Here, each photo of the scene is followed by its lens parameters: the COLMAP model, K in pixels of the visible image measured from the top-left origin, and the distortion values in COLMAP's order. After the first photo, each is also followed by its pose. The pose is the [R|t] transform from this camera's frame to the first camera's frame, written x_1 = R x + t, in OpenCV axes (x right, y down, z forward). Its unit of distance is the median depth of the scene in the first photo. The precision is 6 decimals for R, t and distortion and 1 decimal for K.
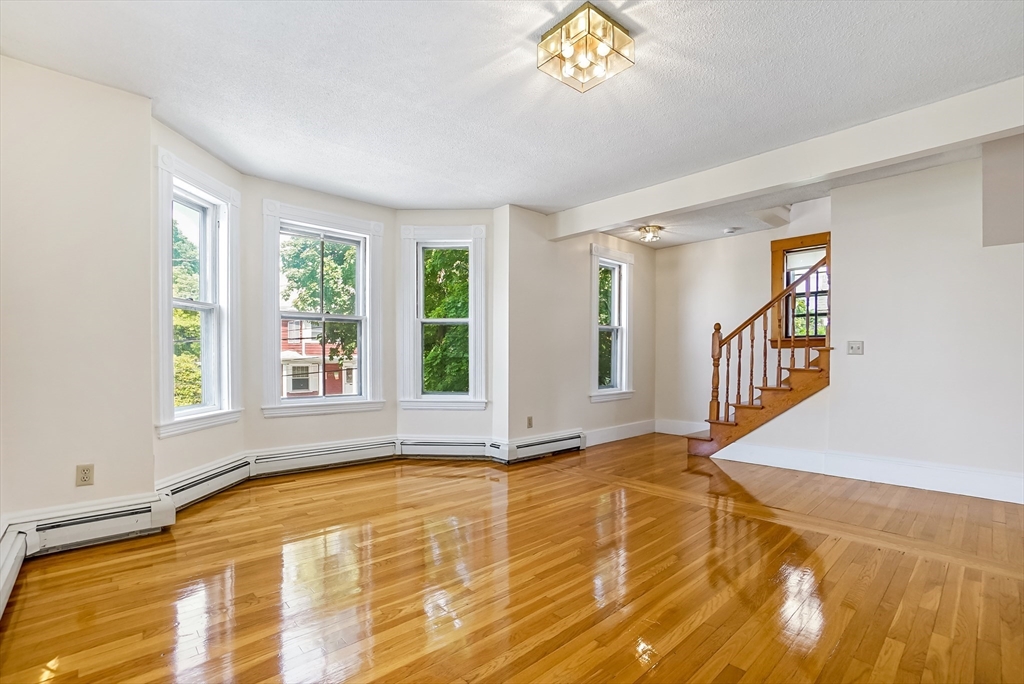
lens RADIAL K [[460.1, 0, 497.4], [0, 460.1, 356.6], [0, 0, 1]] dist [-0.042598, 0.006340]
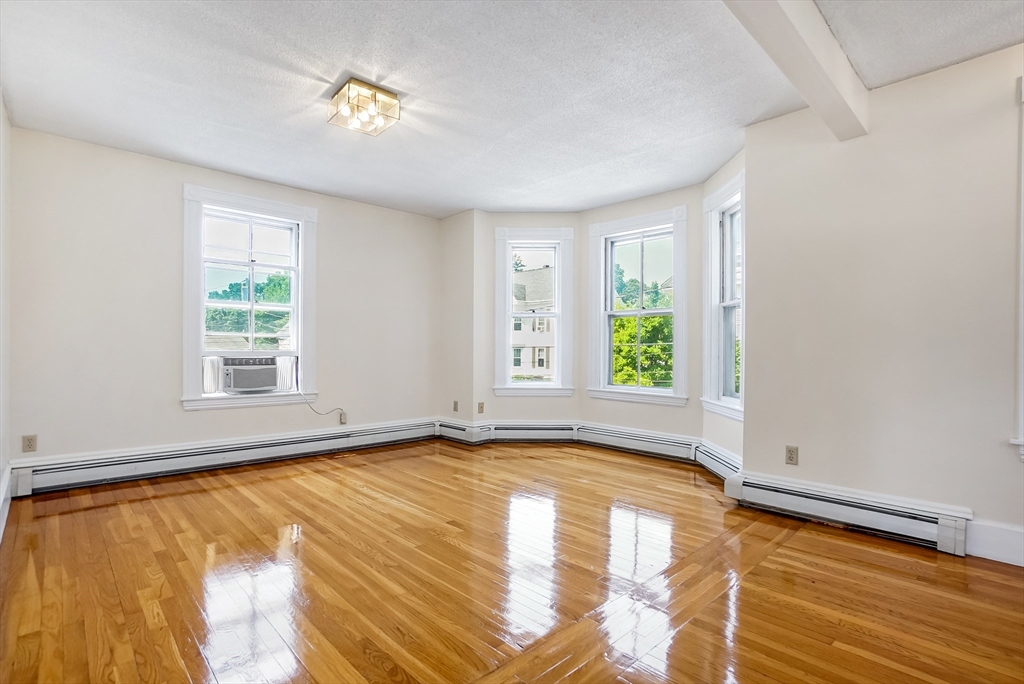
lens RADIAL K [[482.8, 0, 513.1], [0, 482.8, 346.8], [0, 0, 1]] dist [-0.041006, 0.000287]
pose [[0.038372, -0.008781, -0.999225, 0.744162], [-0.002806, 0.999956, -0.008895, 0.005322], [0.999260, 0.003146, 0.038346, 0.657324]]
